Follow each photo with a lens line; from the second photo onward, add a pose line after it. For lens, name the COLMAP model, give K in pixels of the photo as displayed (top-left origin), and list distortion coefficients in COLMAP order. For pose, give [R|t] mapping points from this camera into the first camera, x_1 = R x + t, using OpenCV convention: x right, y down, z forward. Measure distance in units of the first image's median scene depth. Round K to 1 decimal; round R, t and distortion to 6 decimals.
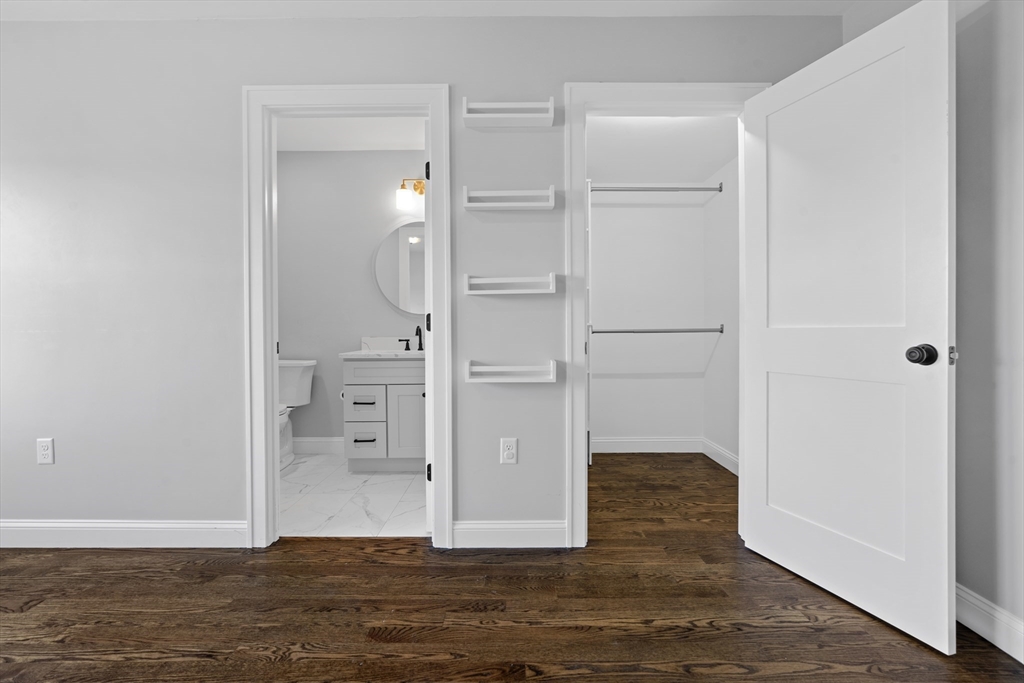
lens RADIAL K [[468.4, 0, 510.7], [0, 468.4, 337.0], [0, 0, 1]] dist [-0.010075, 0.005247]
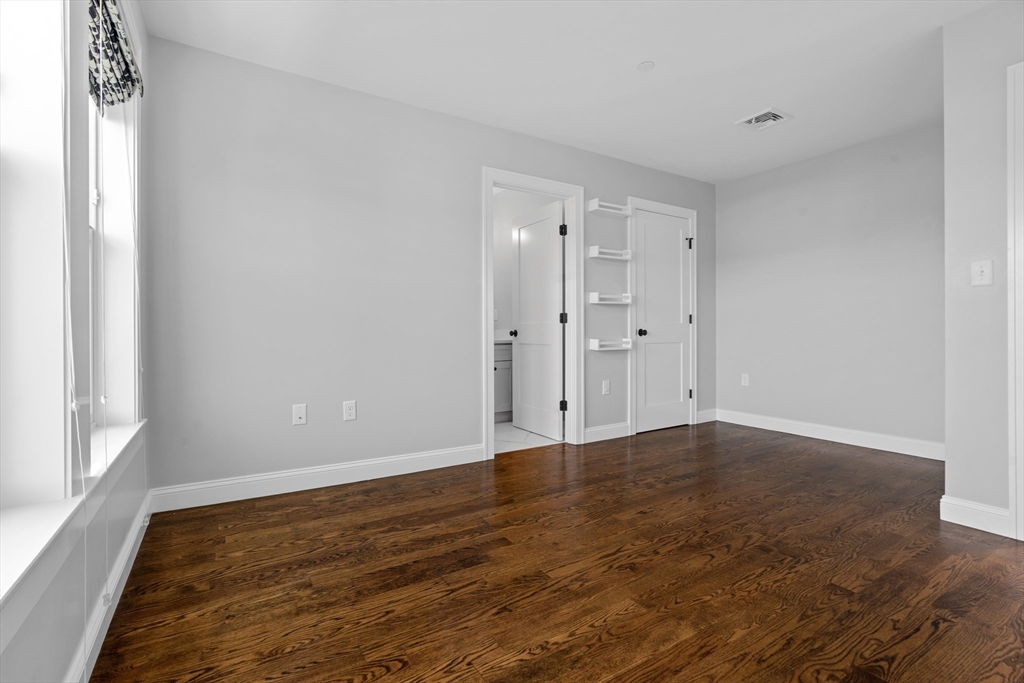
lens RADIAL K [[468.4, 0, 514.6], [0, 468.4, 335.8], [0, 0, 1]] dist [-0.010075, 0.005247]
pose [[0.847746, -0.006735, 0.530360, -1.308315], [0.005327, 0.999977, 0.004184, 0.027219], [-0.530376, -0.000722, 0.847762, -0.389519]]
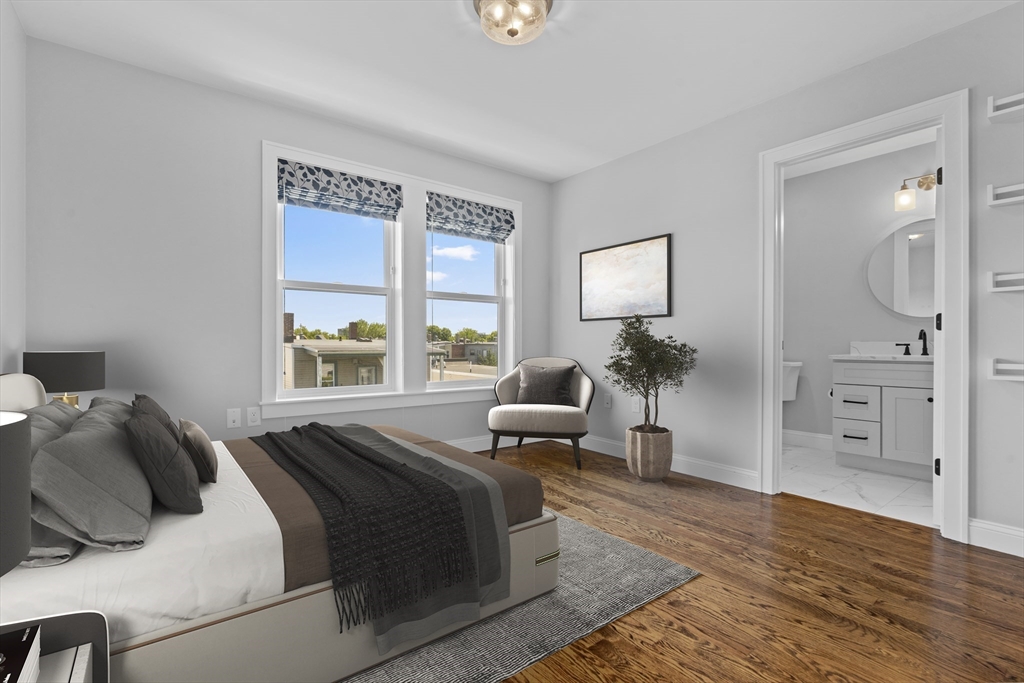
lens RADIAL K [[468.4, 0, 505.6], [0, 468.4, 344.1], [0, 0, 1]] dist [-0.010075, 0.005247]
pose [[0.608065, 0.007727, -0.793850, 0.064741], [-0.013293, 0.999912, -0.000449, 0.033501], [0.793776, 0.010825, 0.608114, -0.412639]]
